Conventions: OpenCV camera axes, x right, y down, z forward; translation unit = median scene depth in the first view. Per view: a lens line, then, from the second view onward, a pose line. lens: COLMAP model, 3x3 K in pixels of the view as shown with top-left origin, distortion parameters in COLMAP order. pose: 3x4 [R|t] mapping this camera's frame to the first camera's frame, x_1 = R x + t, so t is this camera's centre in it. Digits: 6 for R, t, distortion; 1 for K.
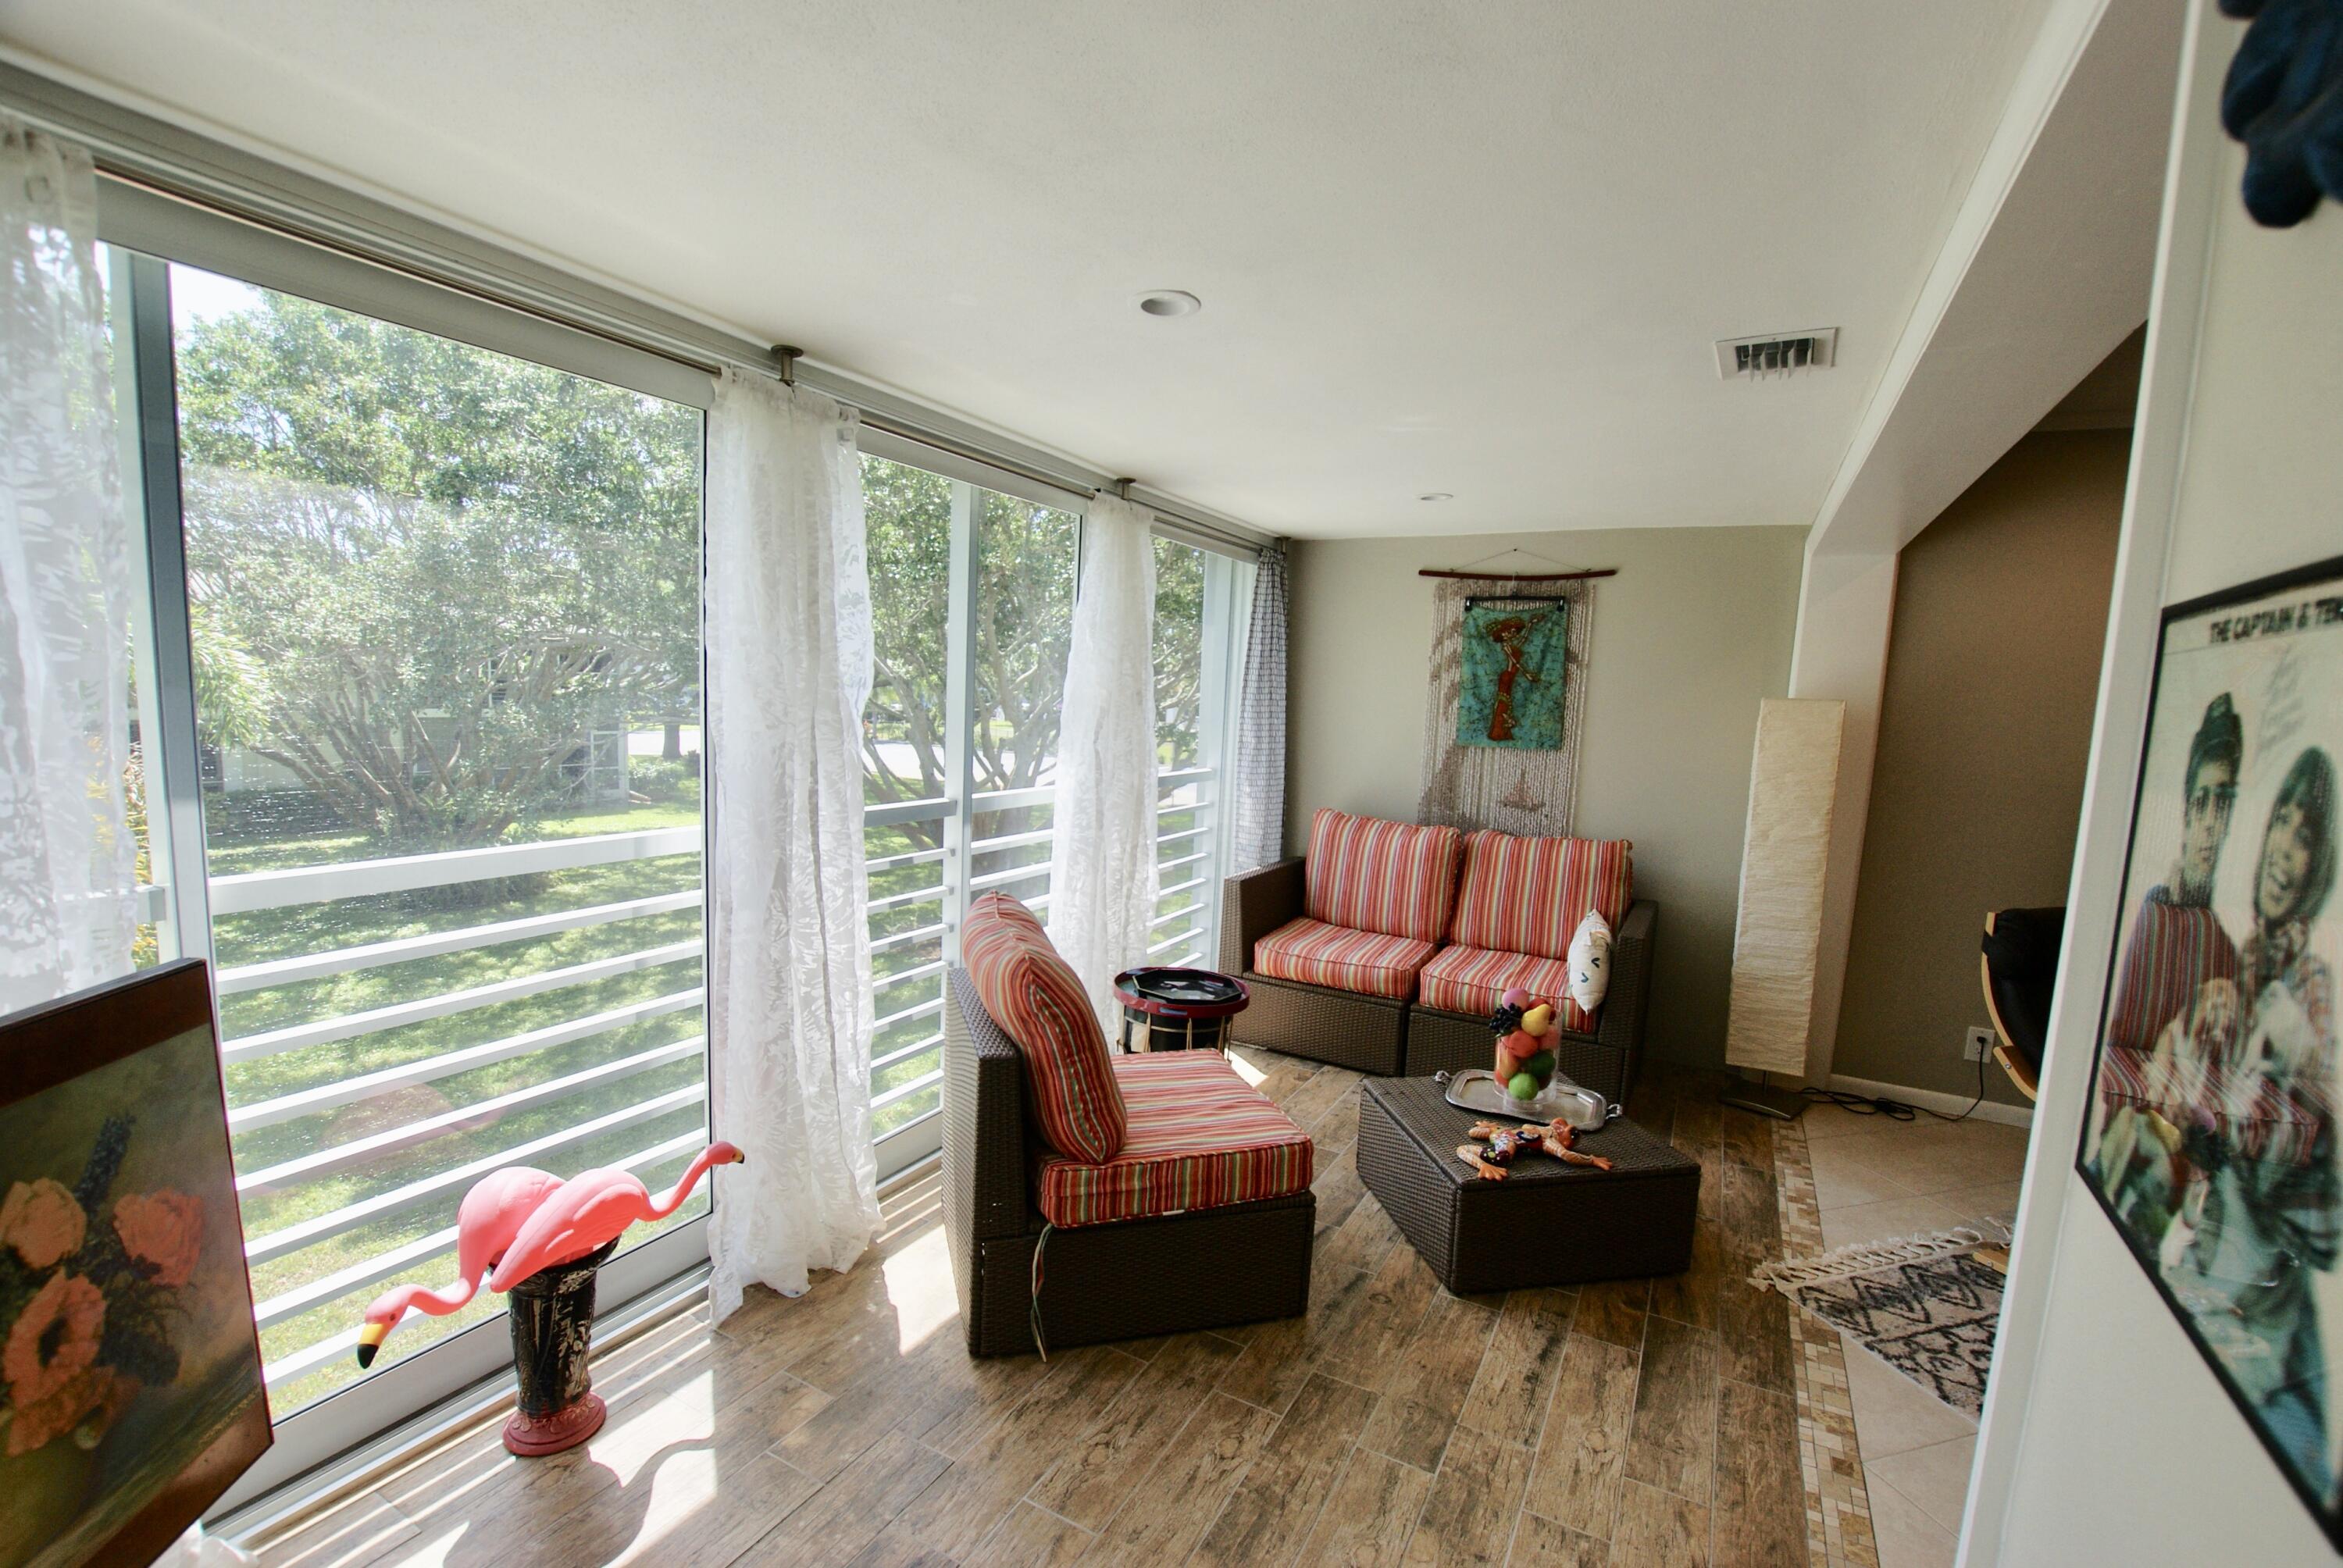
lens RADIAL K [[1032.2, 0, 1172.4], [0, 1032.2, 791.9], [0, 0, 1]] dist [-0.026924, 0.001355]
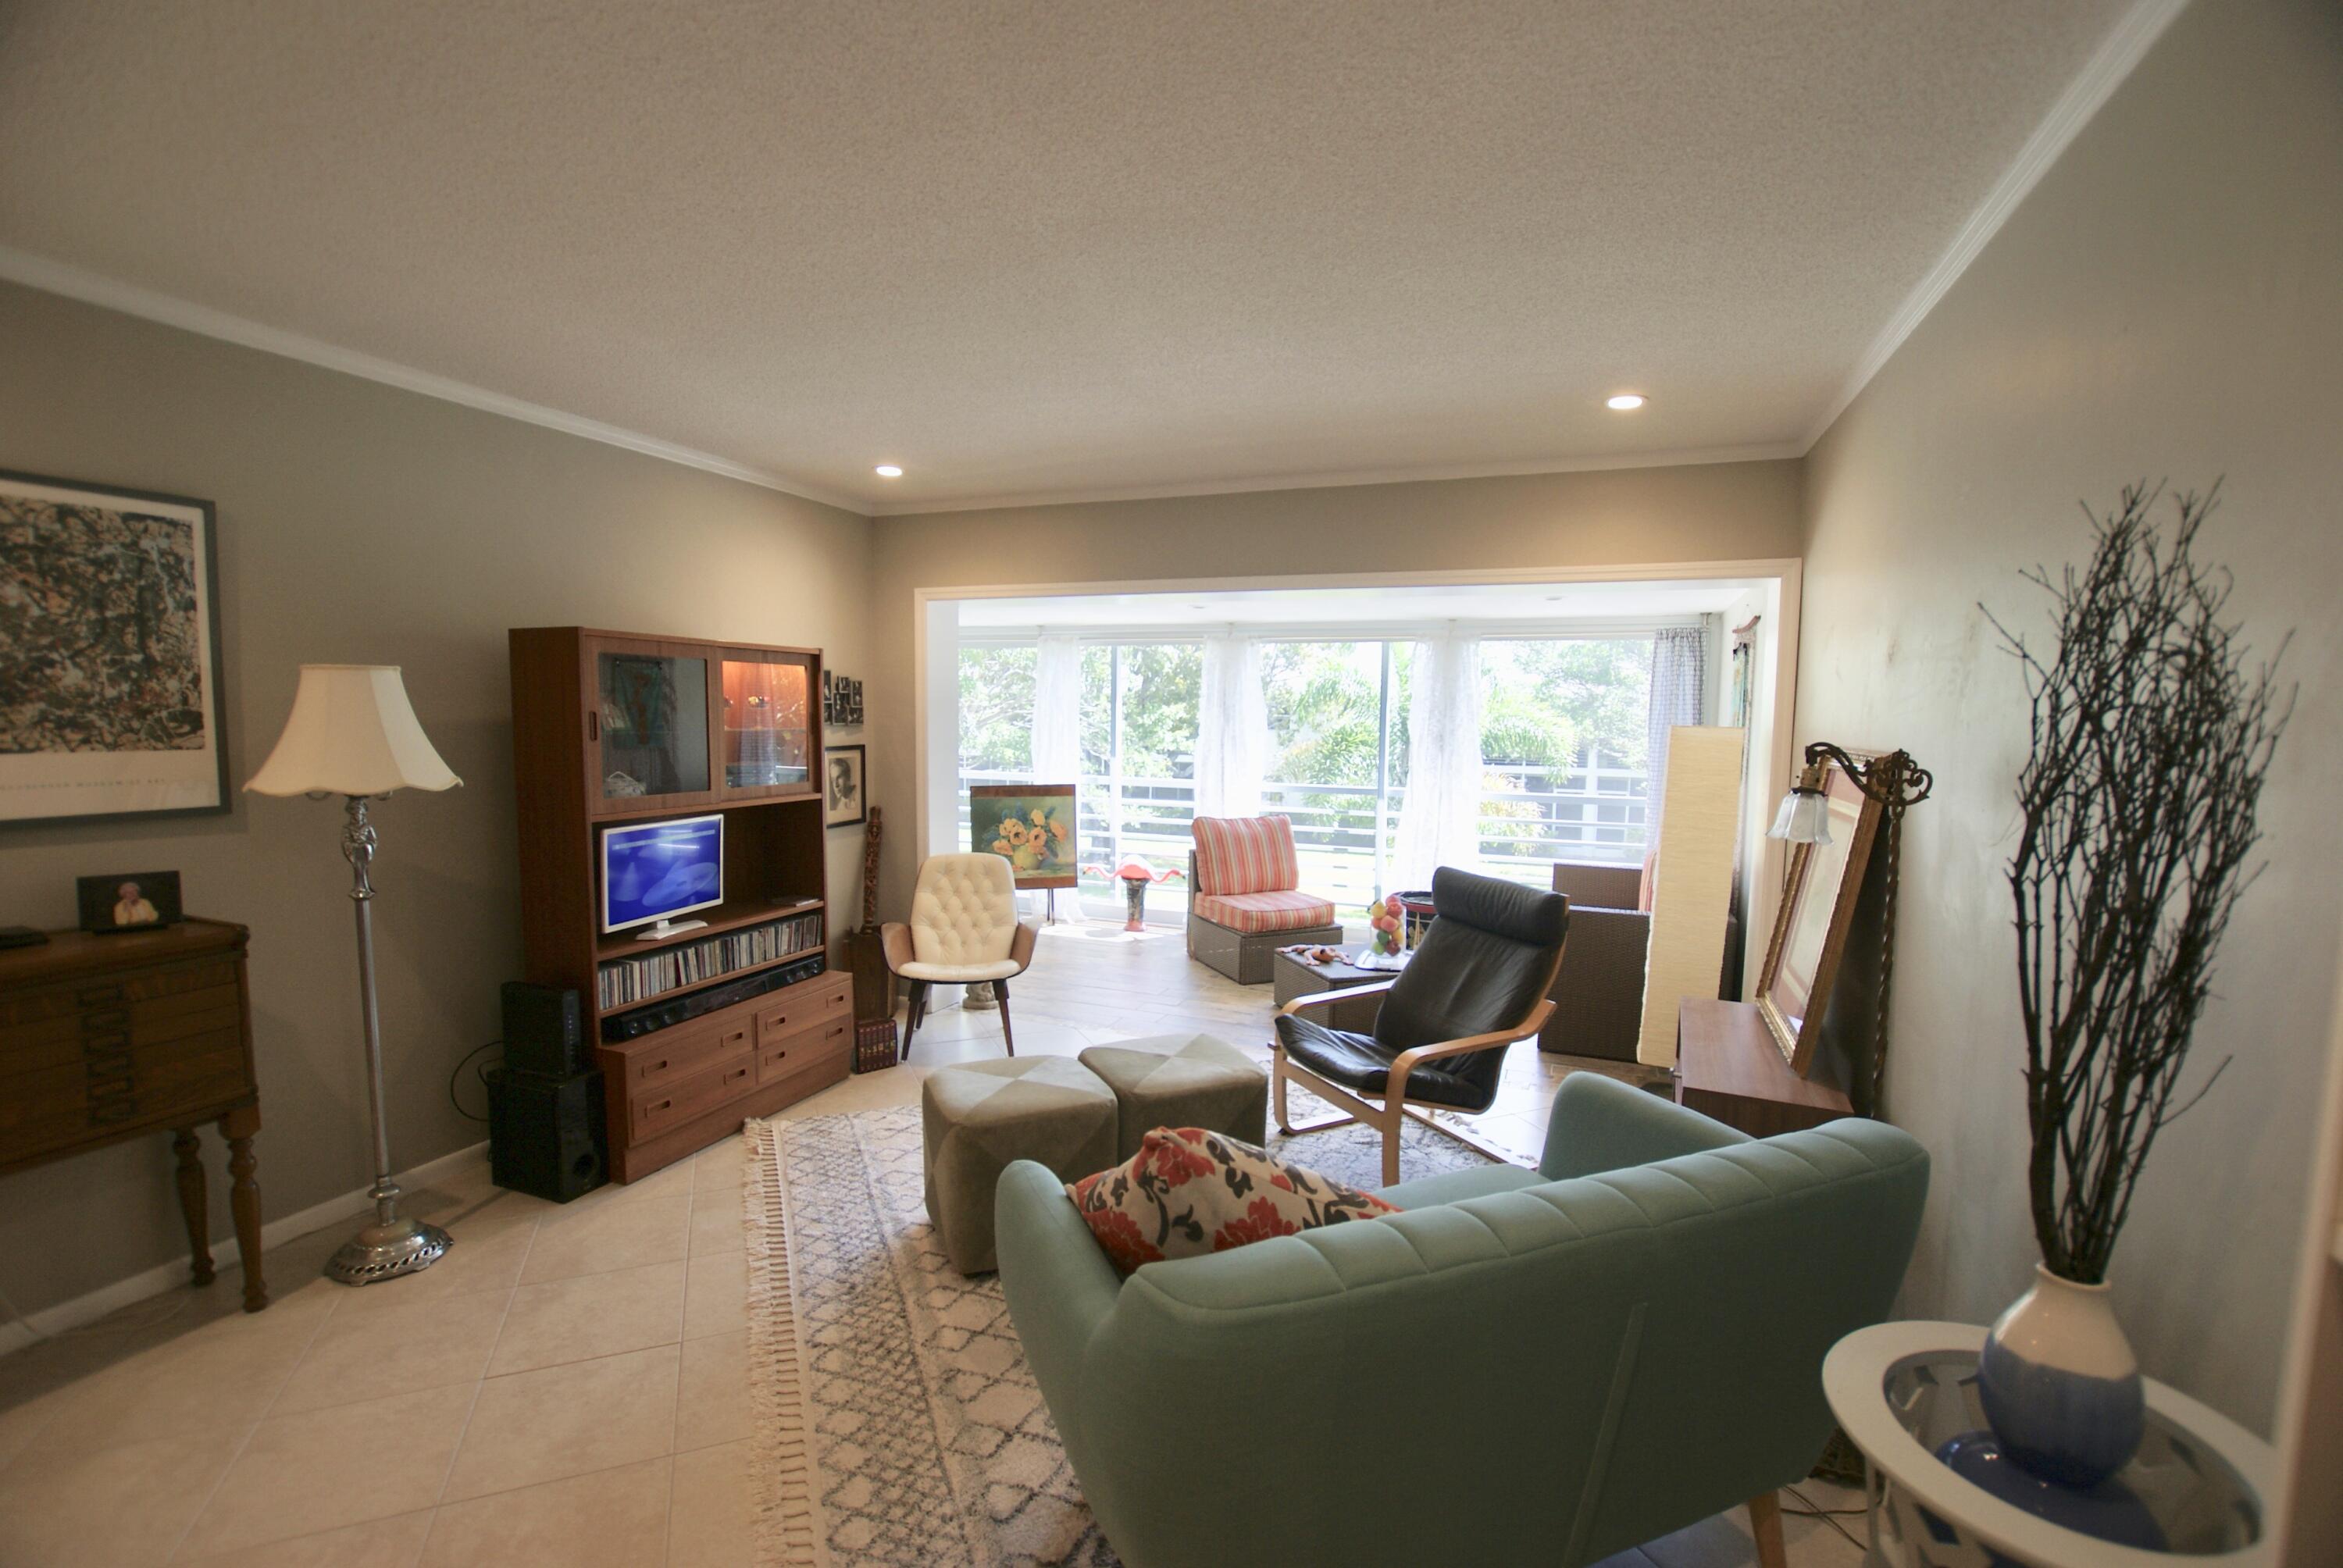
lens RADIAL K [[1032.2, 0, 1172.4], [0, 1032.2, 801.6], [0, 0, 1]] dist [-0.026924, 0.001355]
pose [[0.118940, 0.029478, -0.992464, 1.772957], [-0.115311, 0.993206, 0.015681, 0.045460], [0.986183, 0.112577, 0.121531, 0.343928]]
